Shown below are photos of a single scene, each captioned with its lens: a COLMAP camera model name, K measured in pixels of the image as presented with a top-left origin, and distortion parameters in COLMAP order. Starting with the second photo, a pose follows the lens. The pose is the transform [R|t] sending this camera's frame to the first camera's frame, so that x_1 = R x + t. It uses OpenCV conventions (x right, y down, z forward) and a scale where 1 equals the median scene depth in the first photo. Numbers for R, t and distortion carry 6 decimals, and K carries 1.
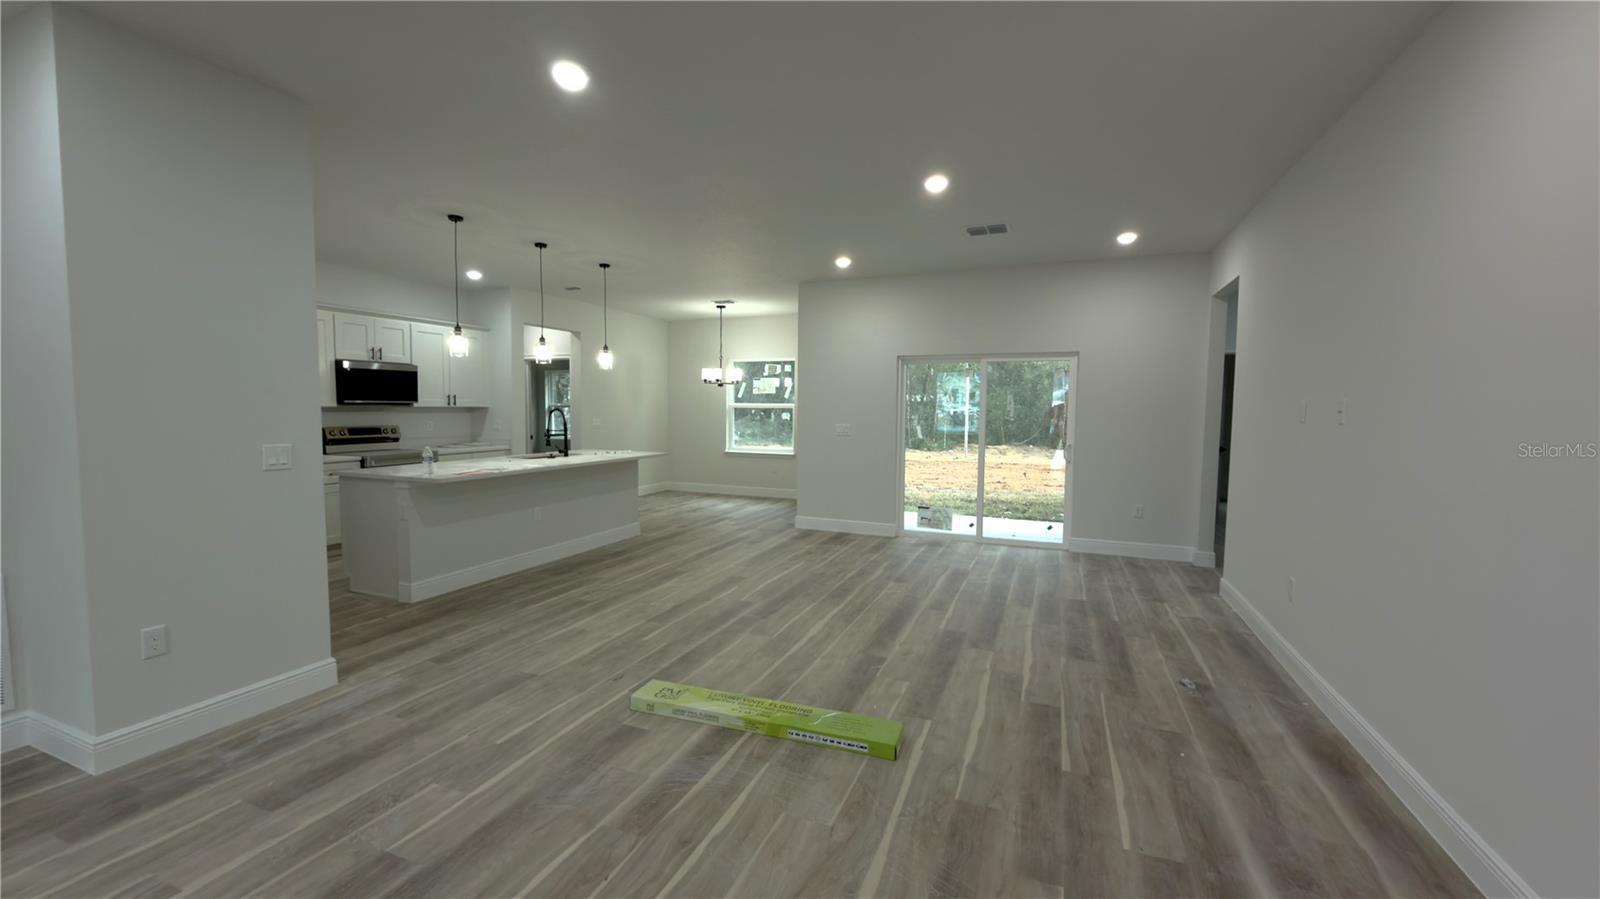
lens RADIAL K [[637.6, 0, 796.7], [0, 637.6, 452.0], [0, 0, 1]] dist [0.000079, 0.000228]
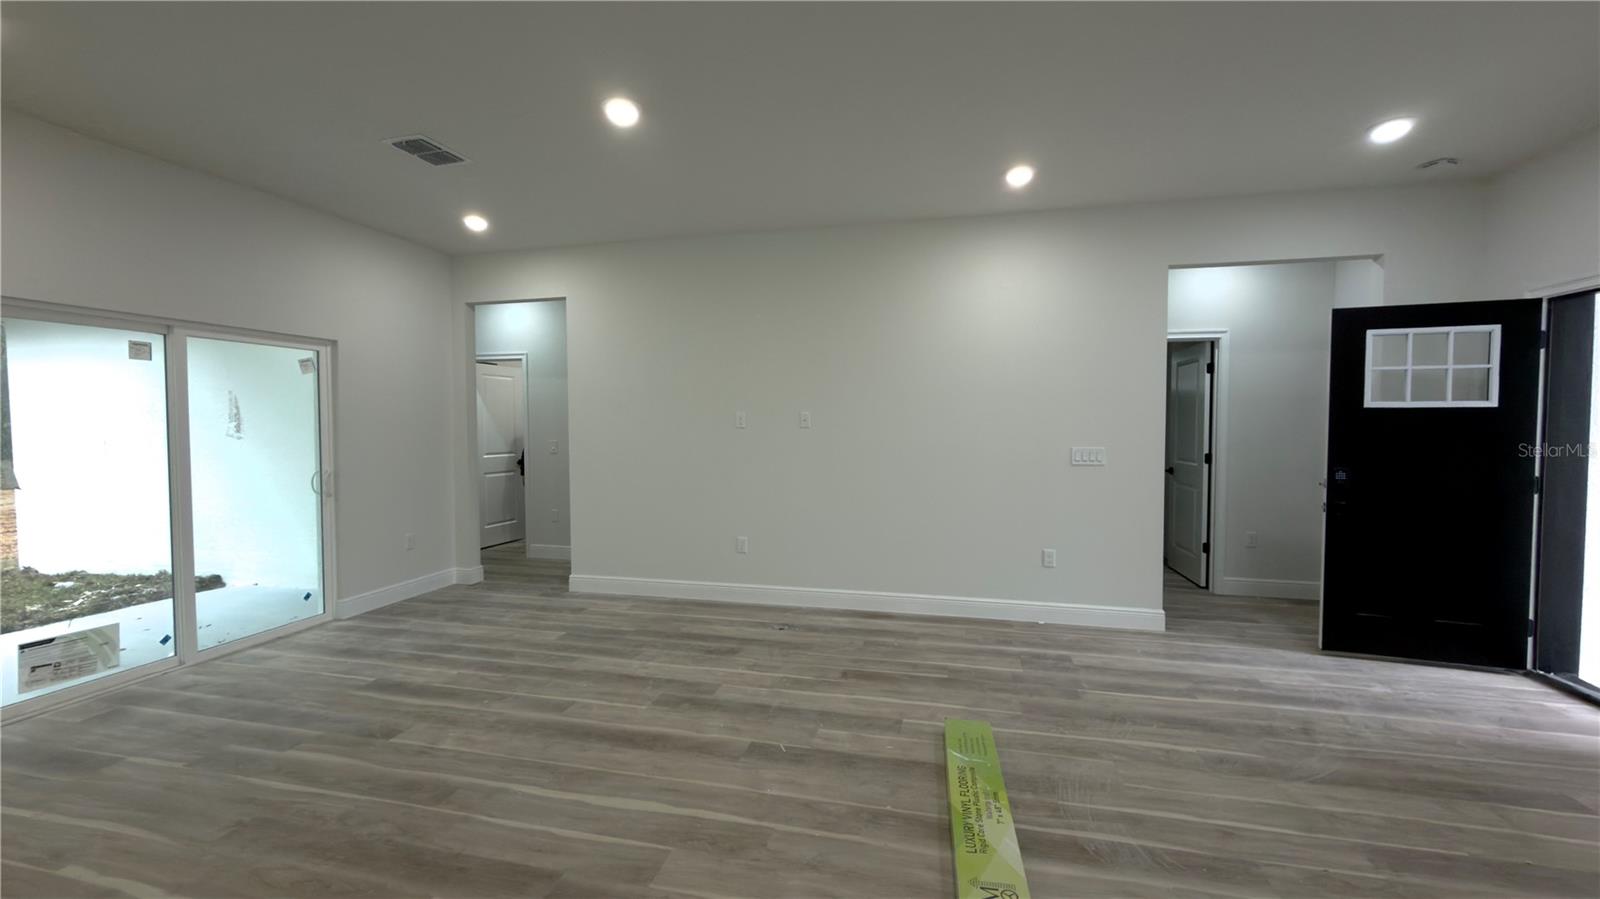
lens RADIAL K [[637.6, 0, 801.1], [0, 637.6, 444.9], [0, 0, 1]] dist [0.000079, 0.000228]
pose [[-0.157077, -0.041984, 0.986693, -0.610795], [0.070353, 0.996082, 0.053584, -0.071928], [-0.985077, 0.077833, -0.153508, 1.026170]]
